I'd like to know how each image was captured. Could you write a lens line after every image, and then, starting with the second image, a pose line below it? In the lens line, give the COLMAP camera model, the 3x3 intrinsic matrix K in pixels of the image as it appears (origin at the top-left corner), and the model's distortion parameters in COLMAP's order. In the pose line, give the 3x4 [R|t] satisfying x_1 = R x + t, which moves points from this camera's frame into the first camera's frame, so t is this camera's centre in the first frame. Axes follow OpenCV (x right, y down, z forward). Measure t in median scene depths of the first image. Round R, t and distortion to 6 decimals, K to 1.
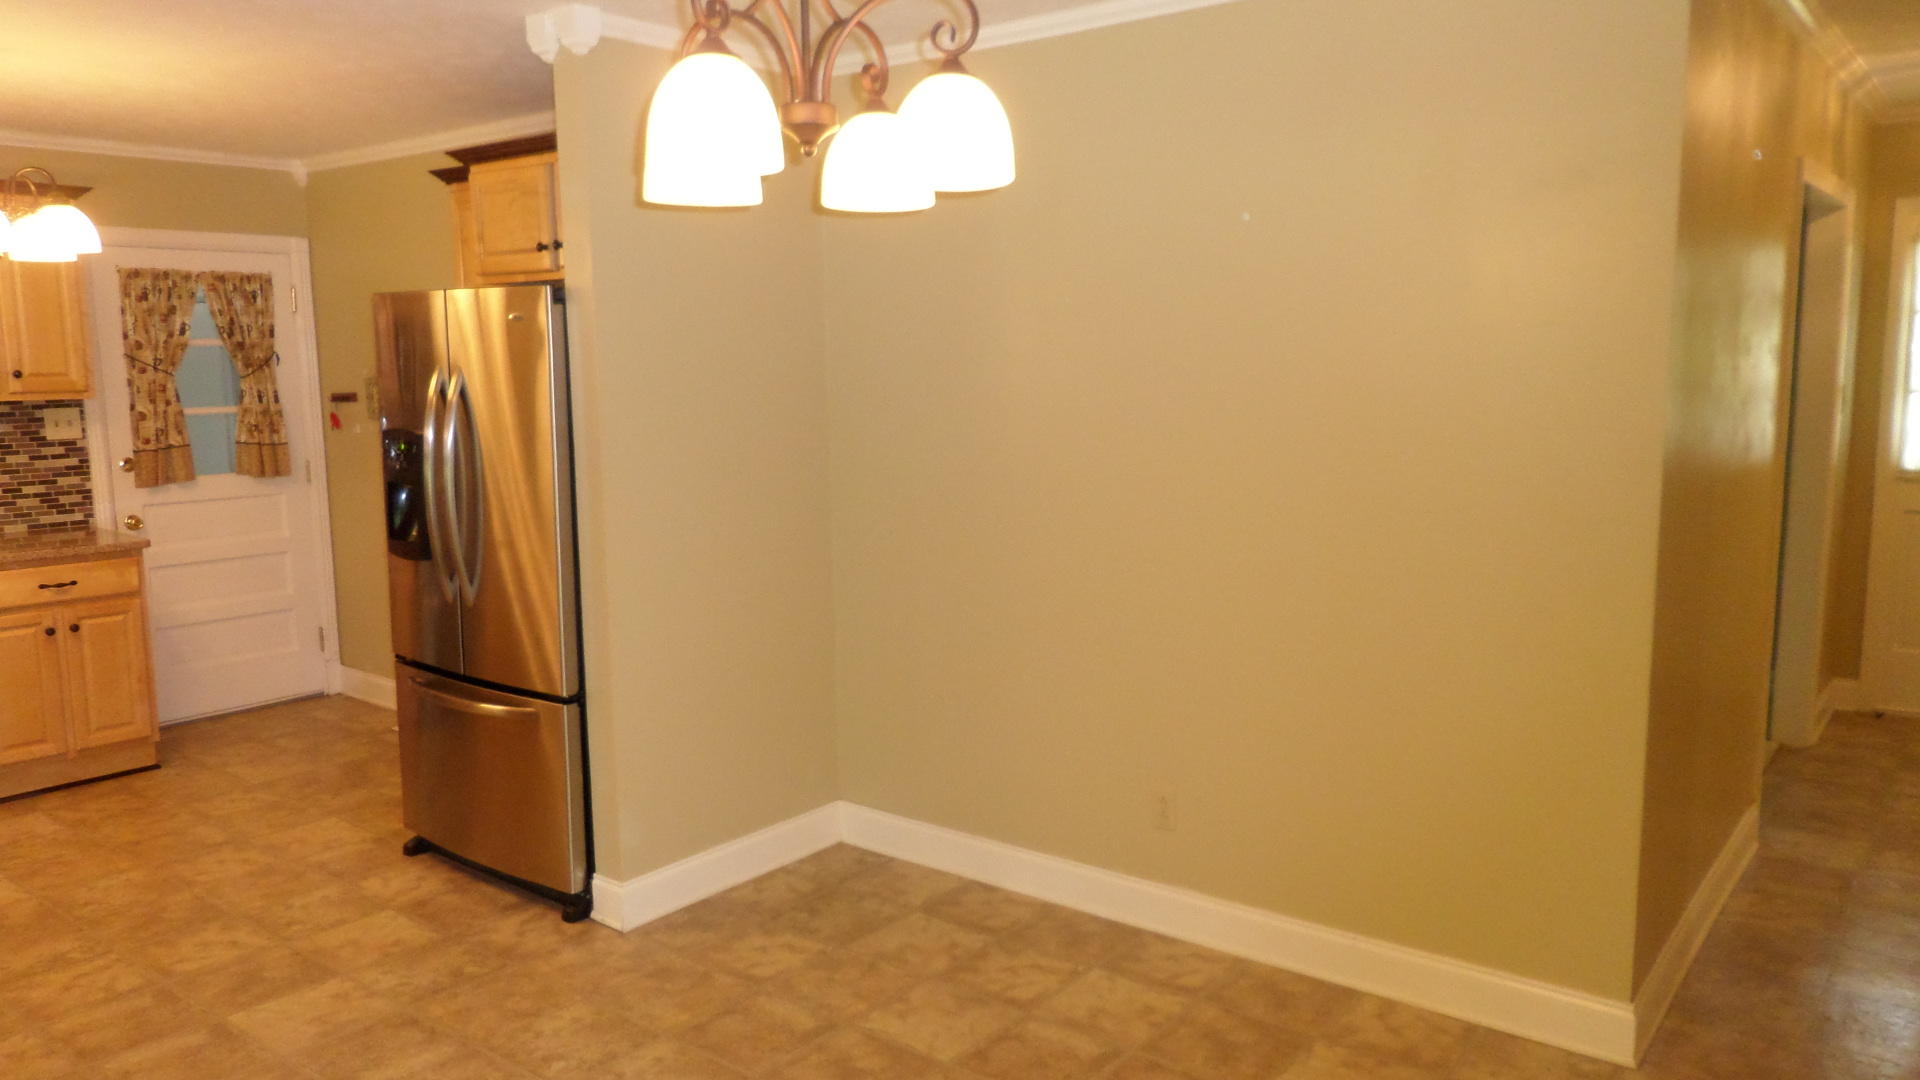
lens RADIAL K [[1335.4, 0, 964.8], [0, 1335.4, 568.3], [0, 0, 1]] dist [-0.009070, -0.001051]
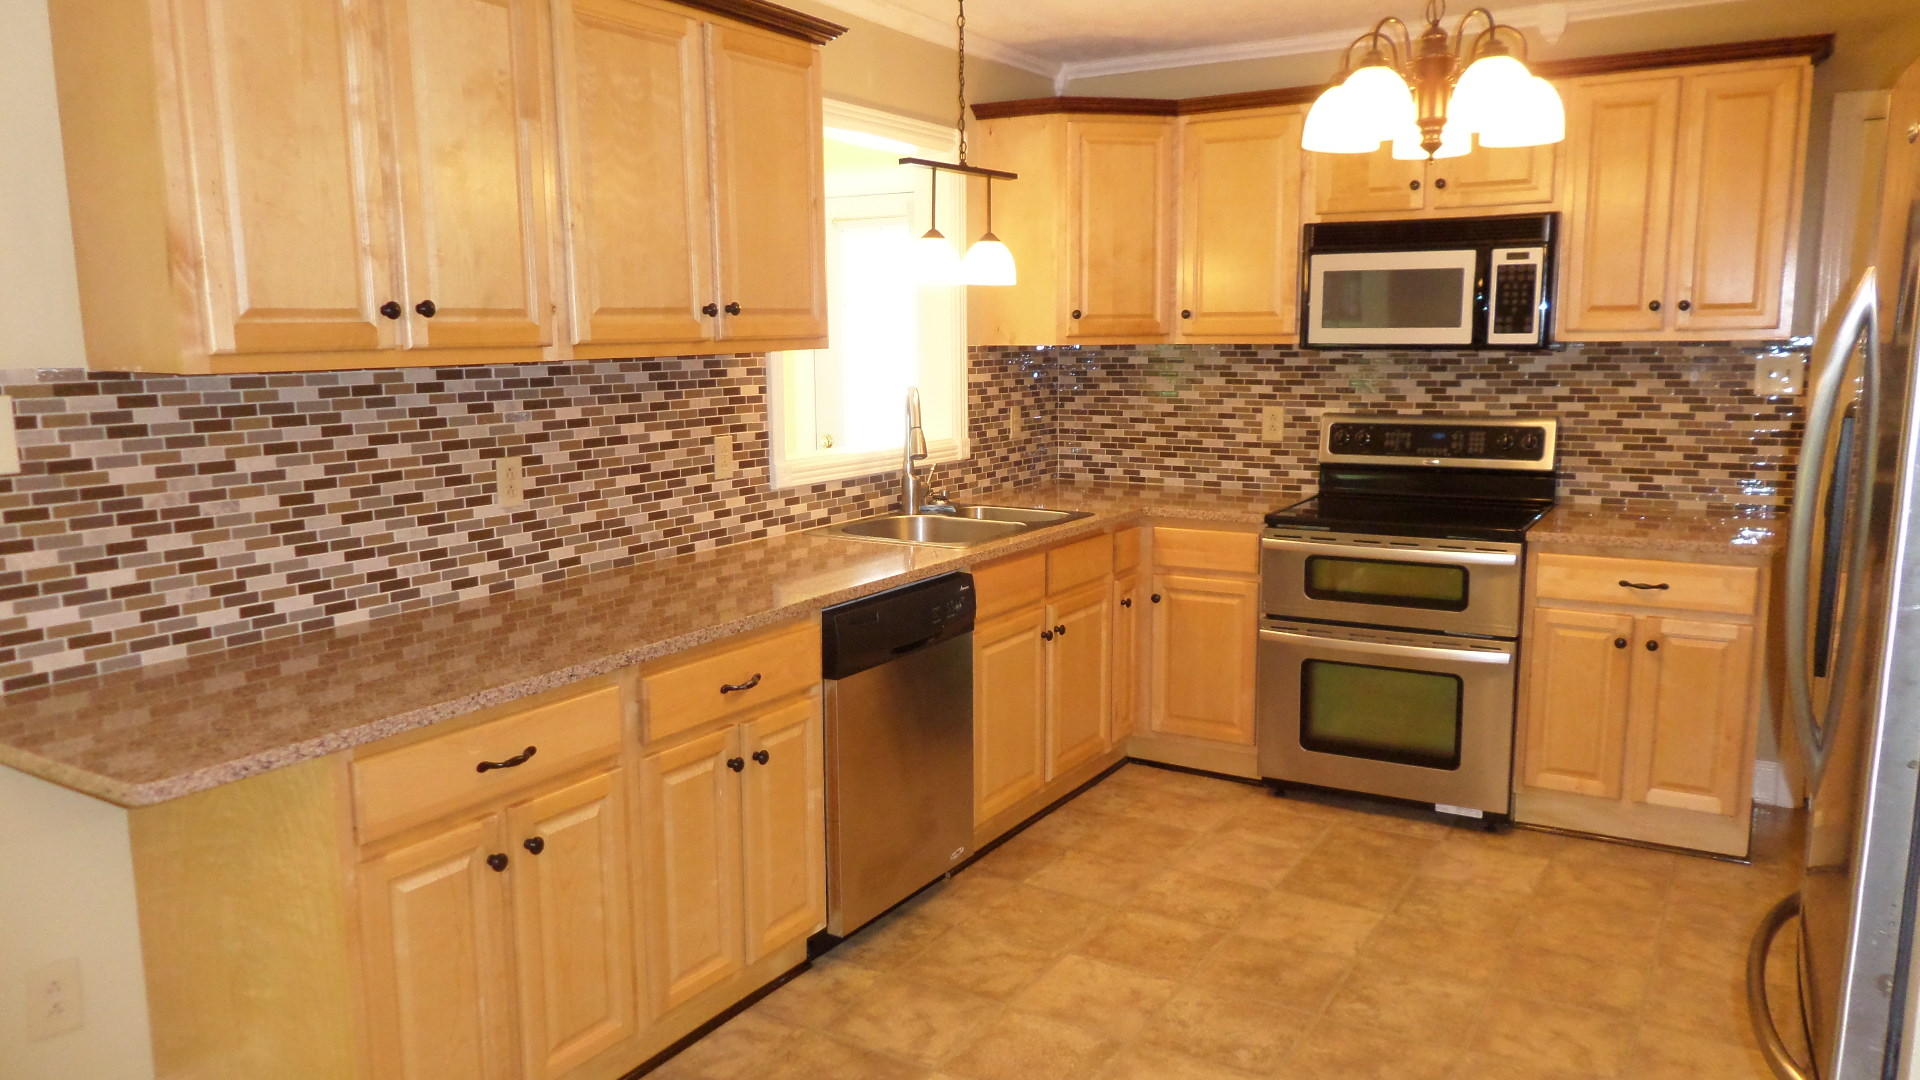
lens RADIAL K [[1397.2, 0, 960.0], [0, 1397.2, 540.0], [0, 0, 1]] dist [0.010015, 0.007858]
pose [[0.132586, 0.159192, -0.978304, 0.052730], [-0.139827, 0.980151, 0.140542, -0.079666], [0.981259, 0.118160, 0.152214, 0.548170]]
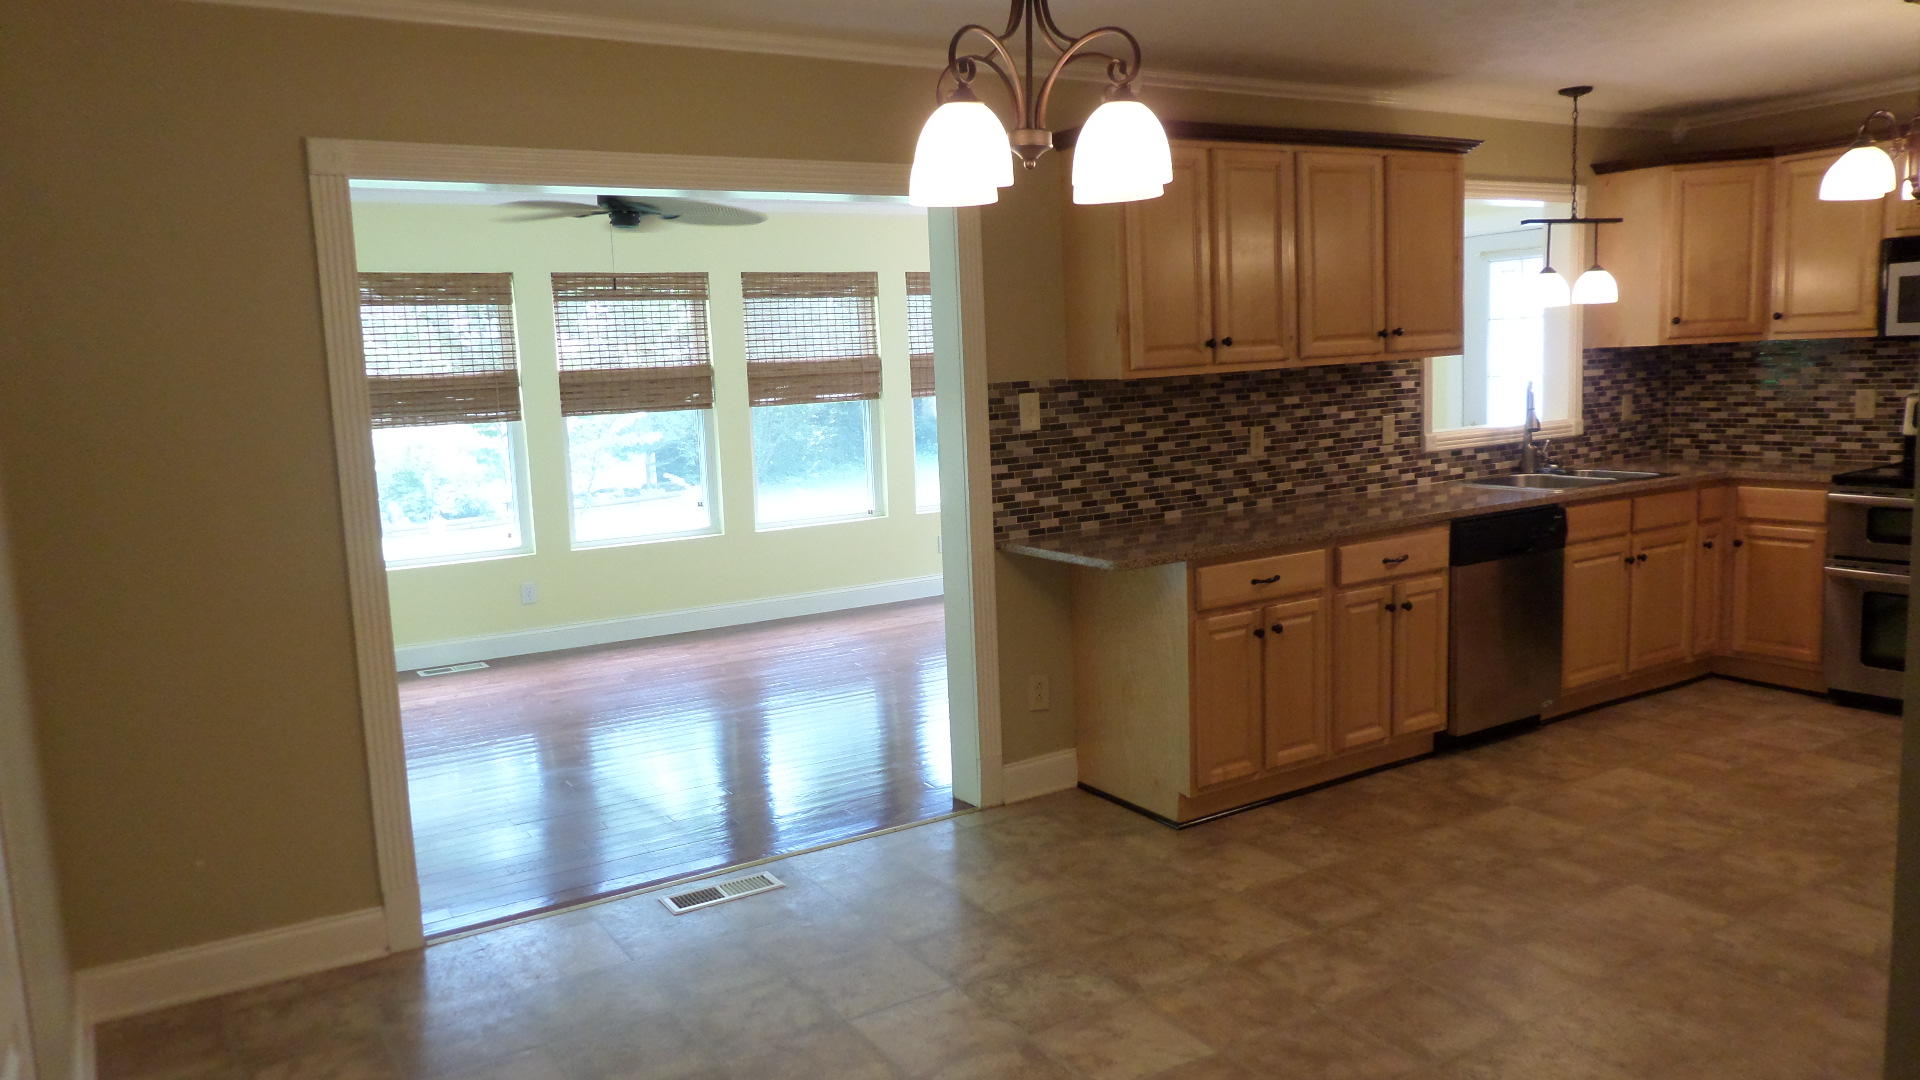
lens RADIAL K [[1335.4, 0, 964.8], [0, 1335.4, 568.3], [0, 0, 1]] dist [-0.009070, -0.001051]
pose [[-0.330904, 0.172718, -0.927724, 0.484029], [-0.086571, 0.973406, 0.212102, -0.091418], [0.939685, 0.150499, -0.307151, 0.560362]]
